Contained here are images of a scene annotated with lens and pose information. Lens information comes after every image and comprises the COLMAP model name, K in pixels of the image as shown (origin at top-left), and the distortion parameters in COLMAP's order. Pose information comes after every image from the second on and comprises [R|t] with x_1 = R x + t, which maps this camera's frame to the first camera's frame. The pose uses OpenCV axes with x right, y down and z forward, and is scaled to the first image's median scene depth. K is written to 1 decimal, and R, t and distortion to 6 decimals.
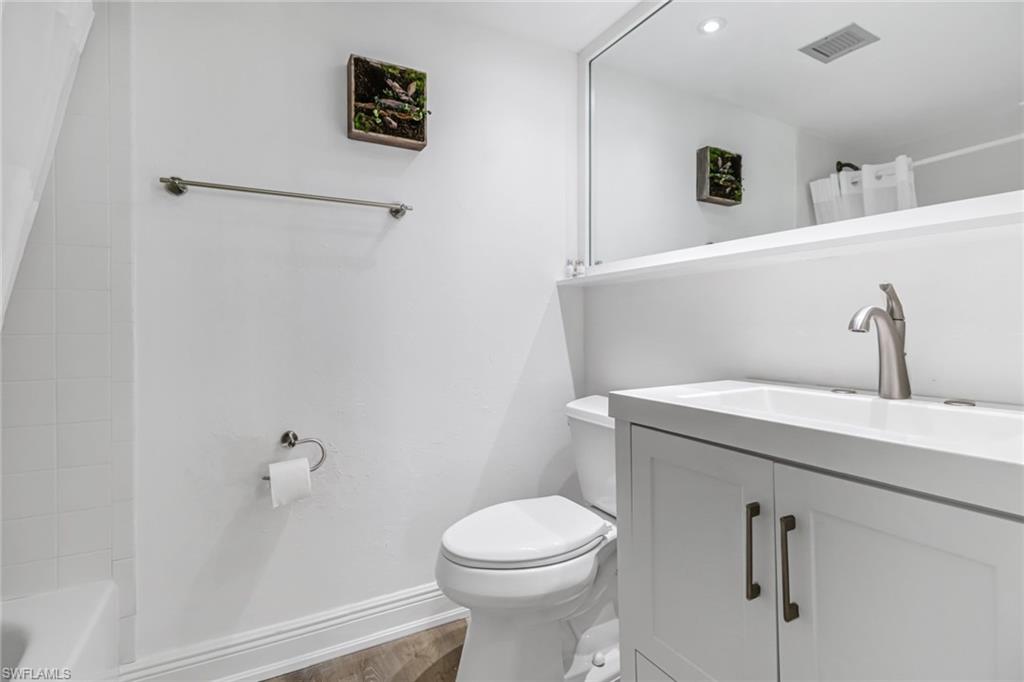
lens RADIAL K [[493.1, 0, 511.7], [0, 493.1, 334.1], [0, 0, 1]] dist [0.001131, -0.004237]
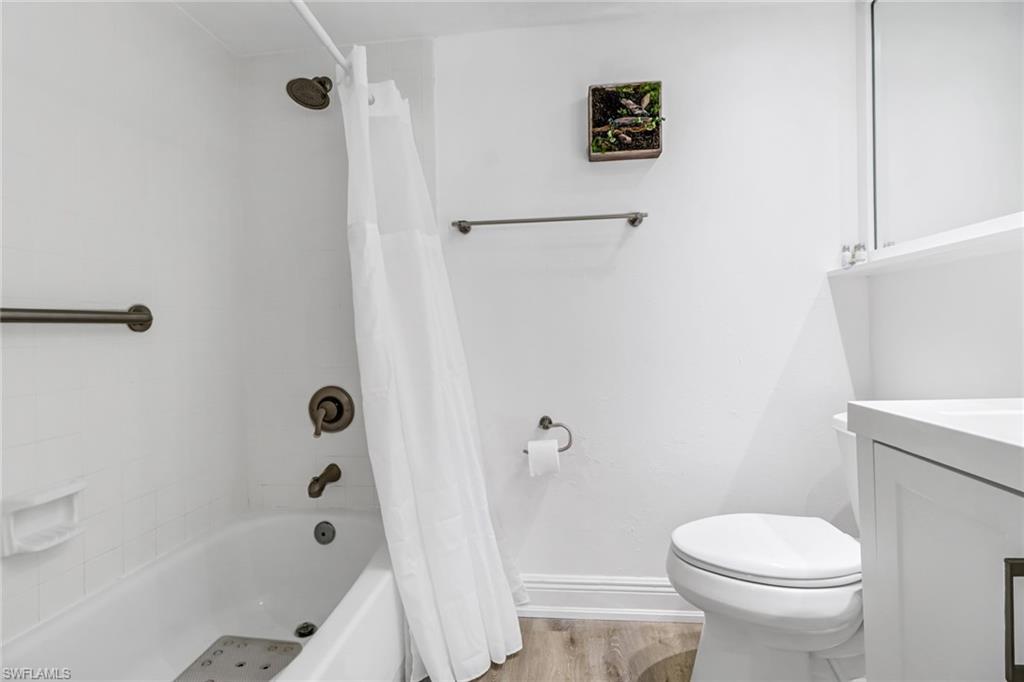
lens RADIAL K [[493.1, 0, 511.6], [0, 493.1, 338.0], [0, 0, 1]] dist [0.001131, -0.004237]
pose [[0.821971, -0.002760, -0.569523, 0.158542], [0.010786, 0.999884, 0.010721, -0.007621], [0.569427, -0.014955, 0.821906, -0.032450]]
